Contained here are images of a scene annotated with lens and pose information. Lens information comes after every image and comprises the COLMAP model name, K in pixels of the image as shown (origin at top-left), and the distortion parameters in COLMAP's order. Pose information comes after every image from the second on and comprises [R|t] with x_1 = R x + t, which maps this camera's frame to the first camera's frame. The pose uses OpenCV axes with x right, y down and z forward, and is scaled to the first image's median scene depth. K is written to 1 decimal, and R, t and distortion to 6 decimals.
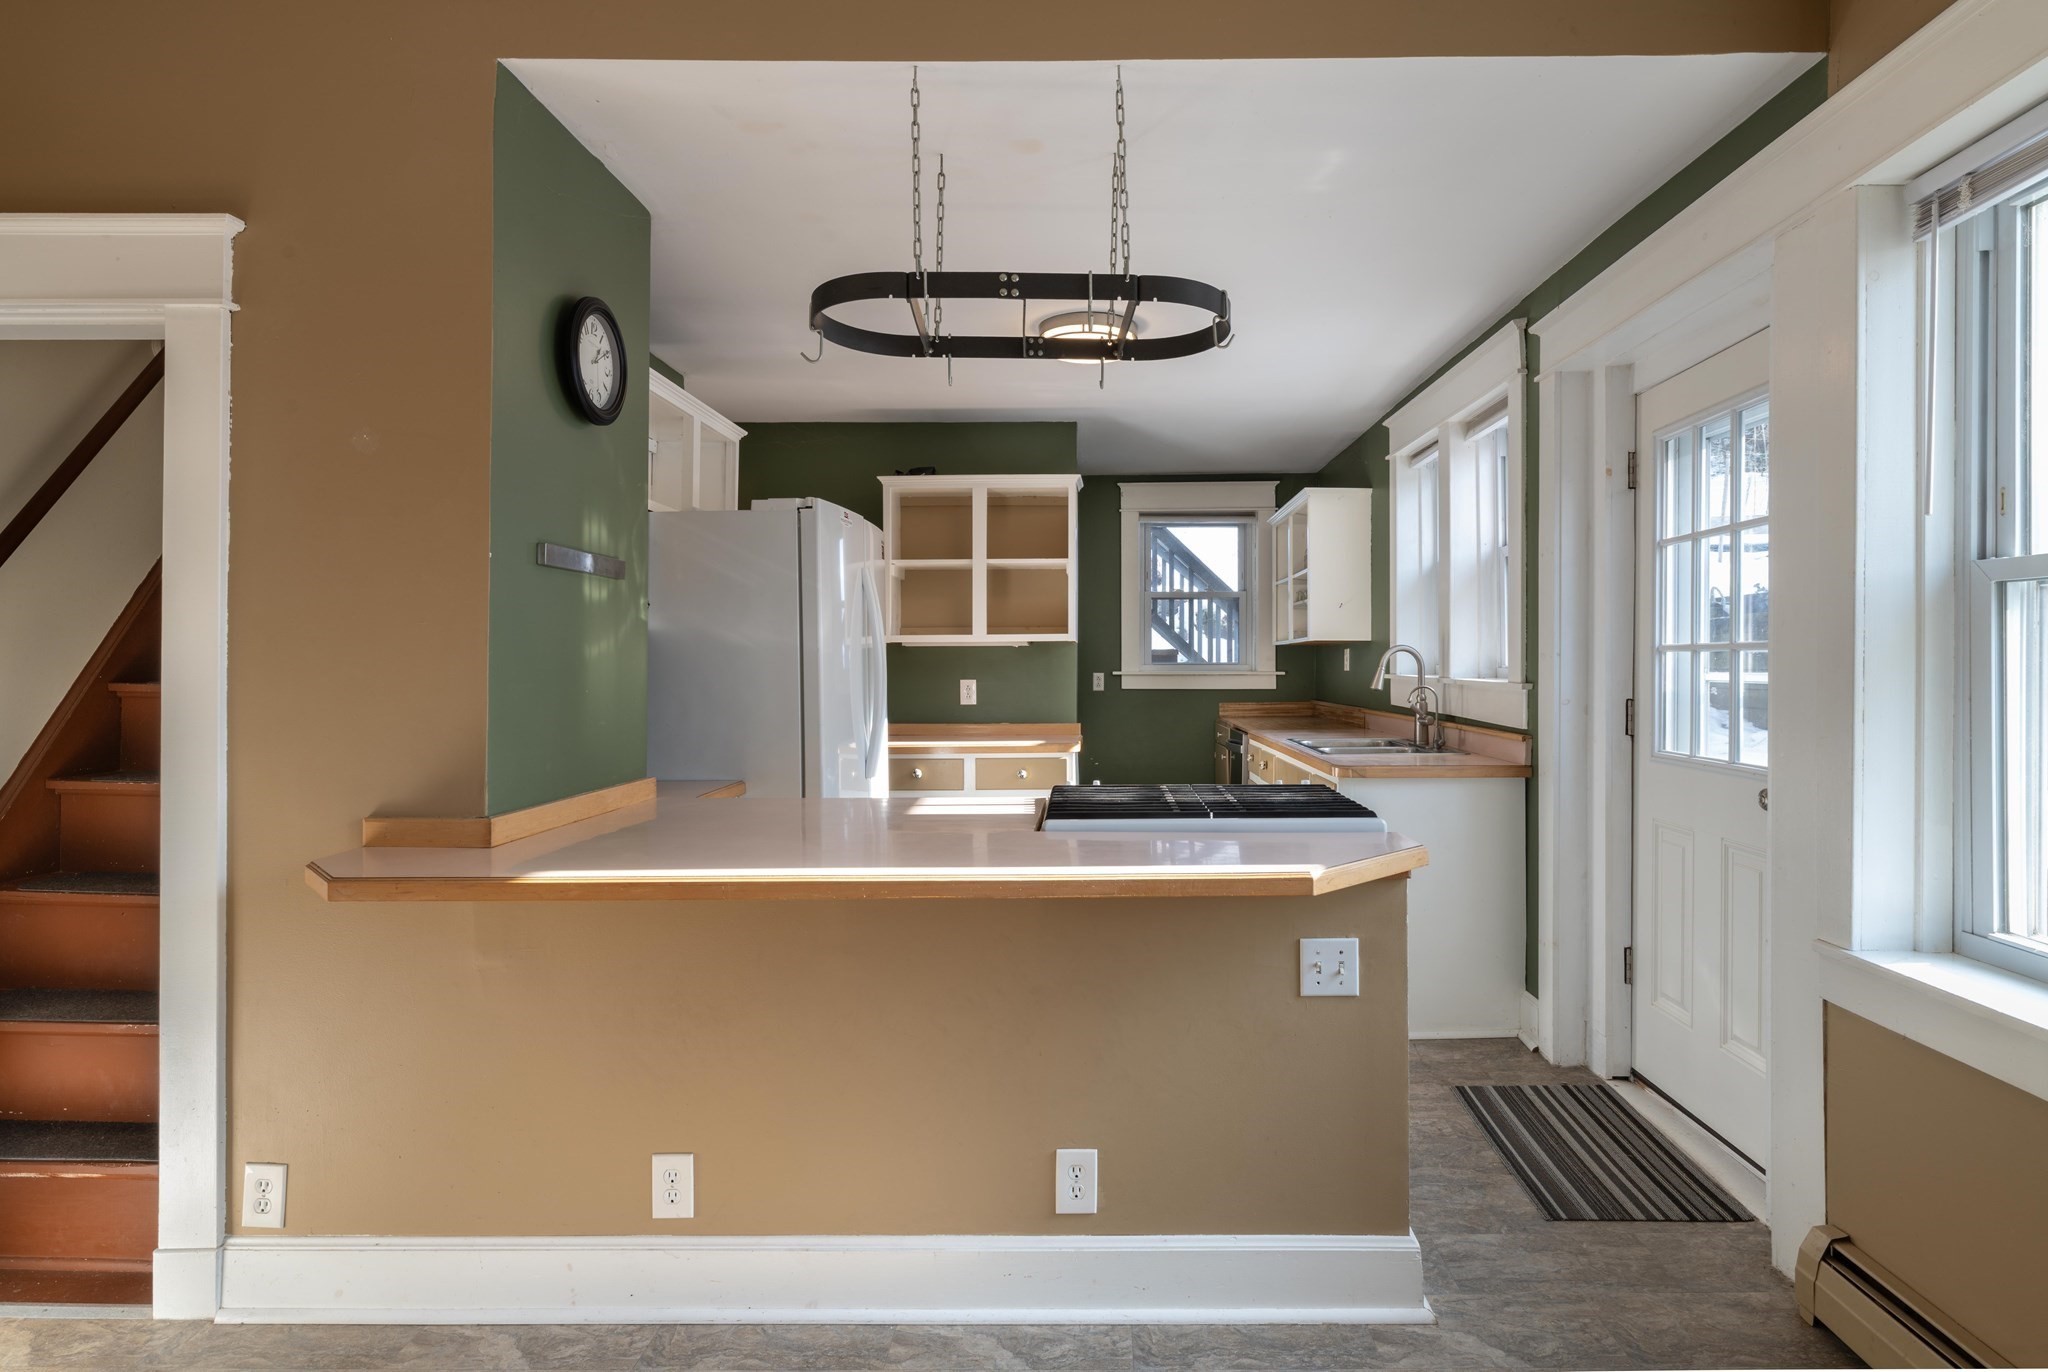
lens RADIAL K [[1104.4, 0, 1099.7], [0, 1104.4, 660.8], [0, 0, 1]] dist [0.002345, 0.000693]
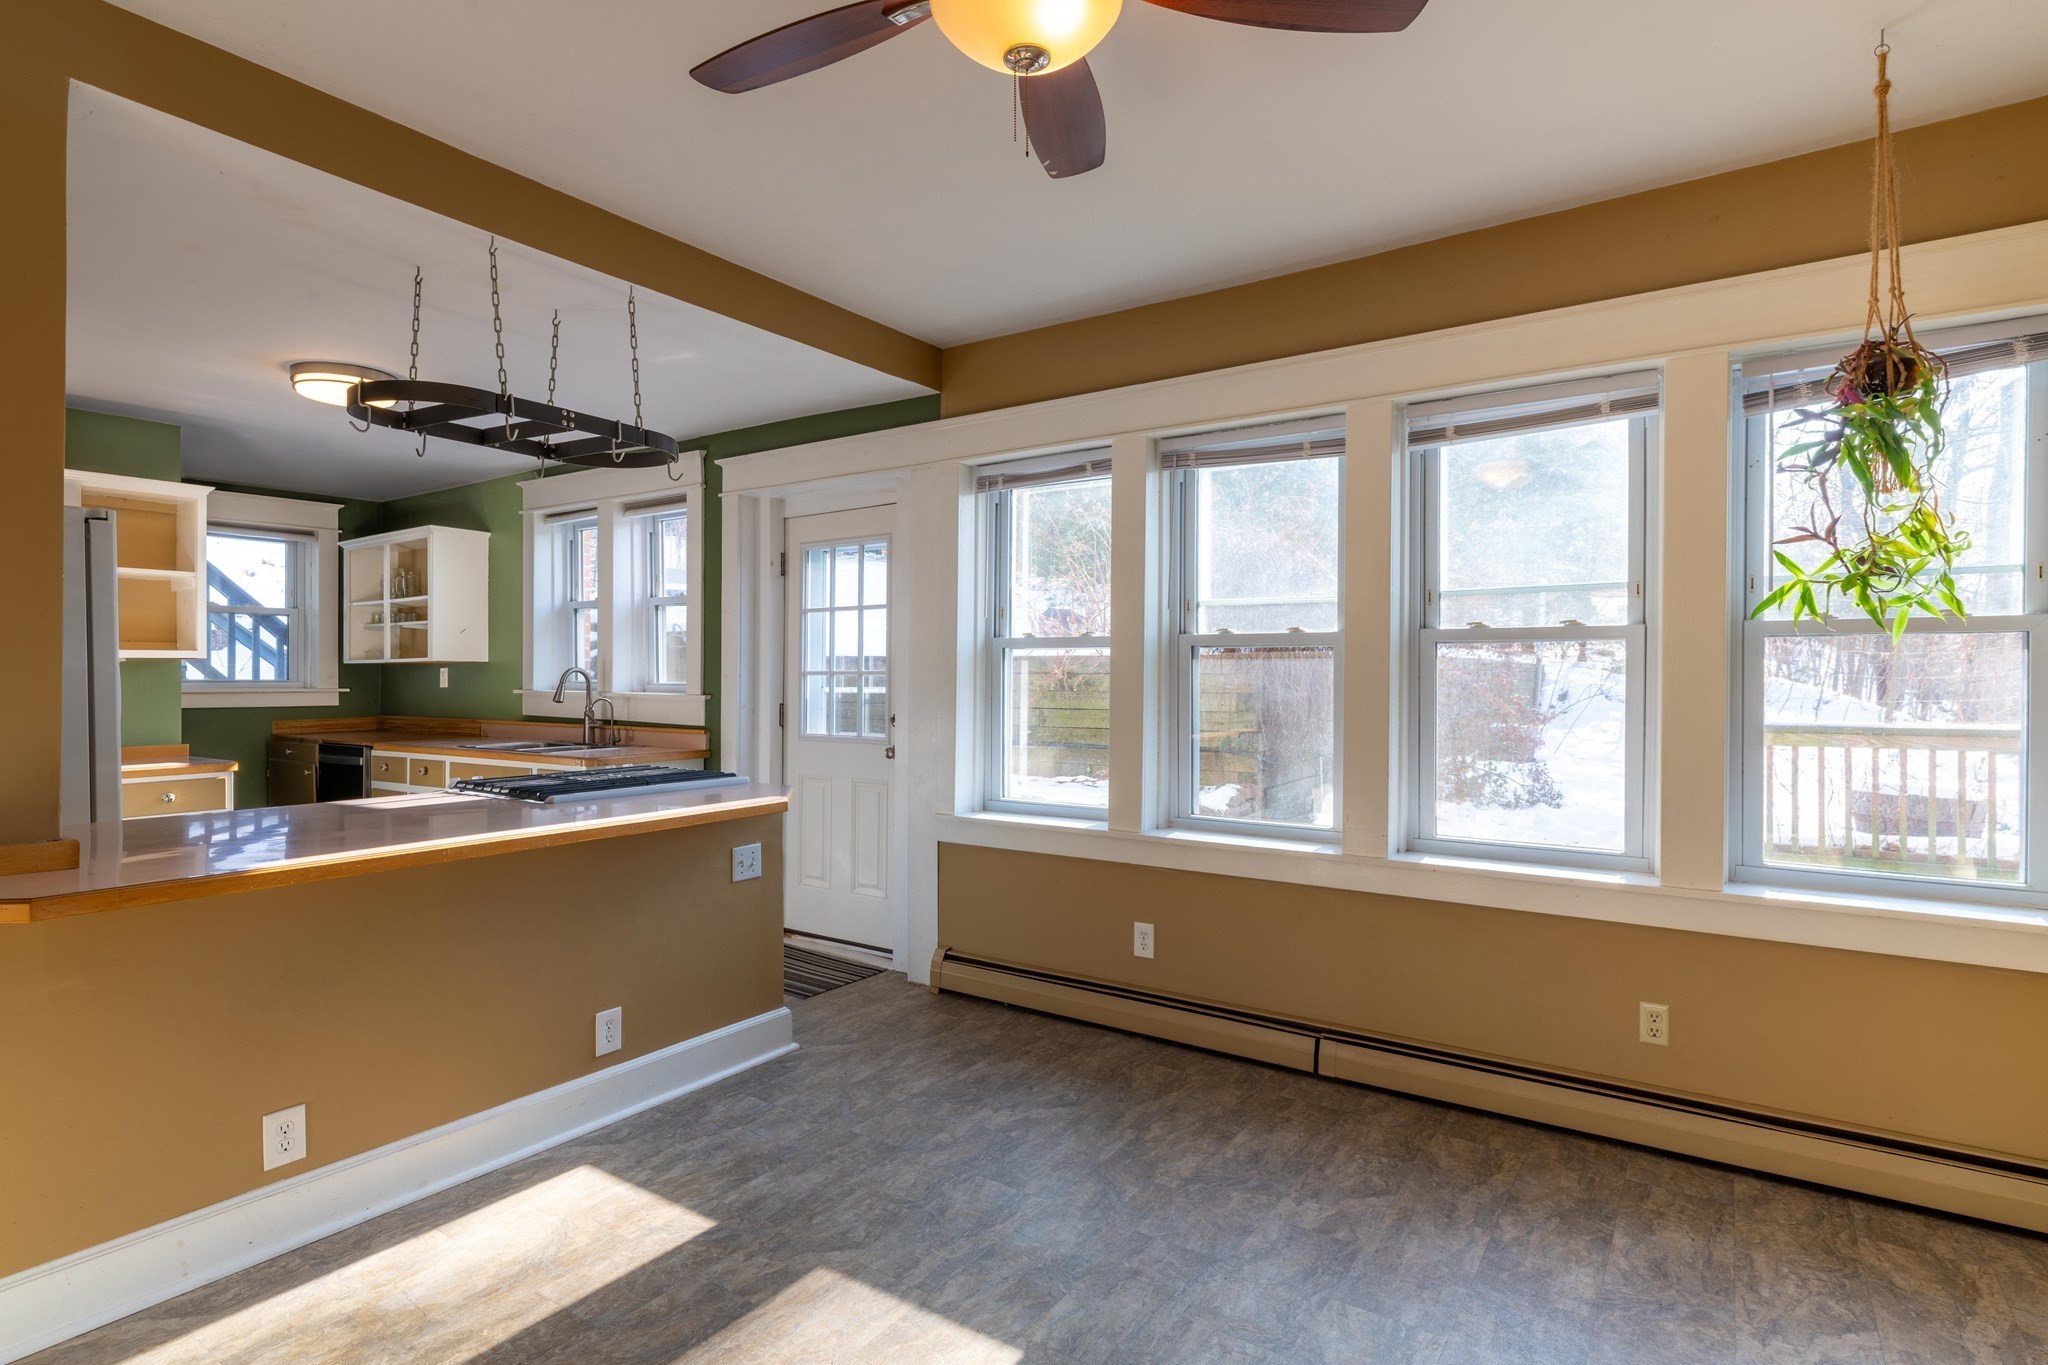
lens RADIAL K [[1014.5, 0, 1026.6], [0, 1014.5, 695.8], [0, 0, 1]] dist [-0.000797, -0.000447]
pose [[0.572062, -0.012375, 0.820117, -0.333523], [-0.003076, 0.999847, 0.017233, -0.002556], [-0.820205, -0.012381, 0.571936, -0.097334]]
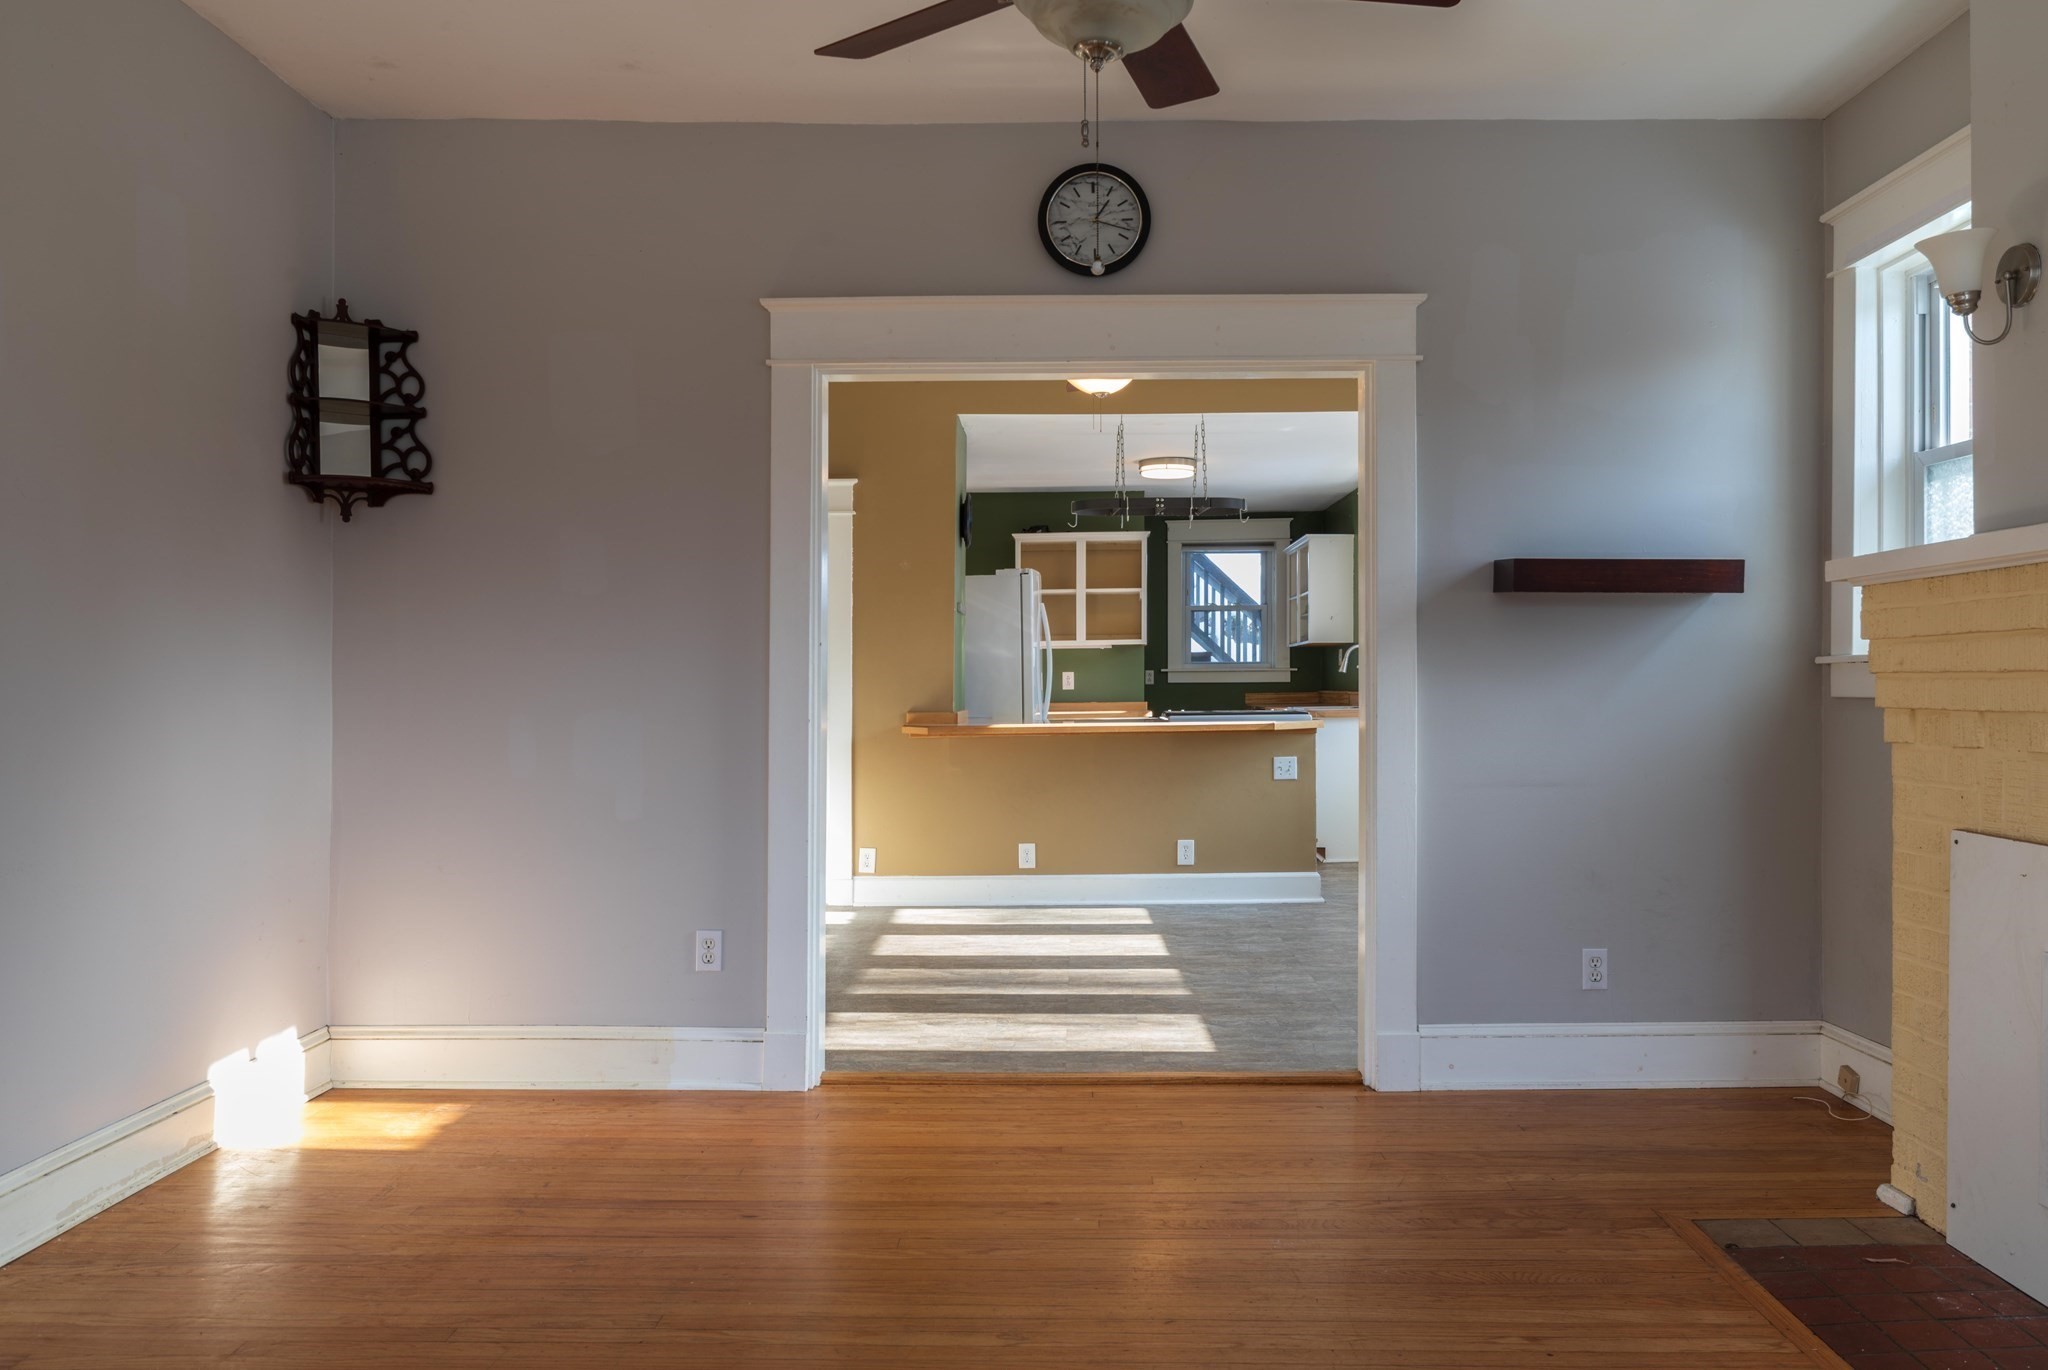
lens RADIAL K [[1537.1, 0, 1001.1], [0, 1537.1, 742.2], [0, 0, 1]] dist [0.037392, 0.000374]
pose [[0.998572, -0.004573, -0.053230, -0.105785], [0.006763, 0.999135, 0.041036, 0.027077], [0.052996, -0.041337, 0.997739, -1.056274]]
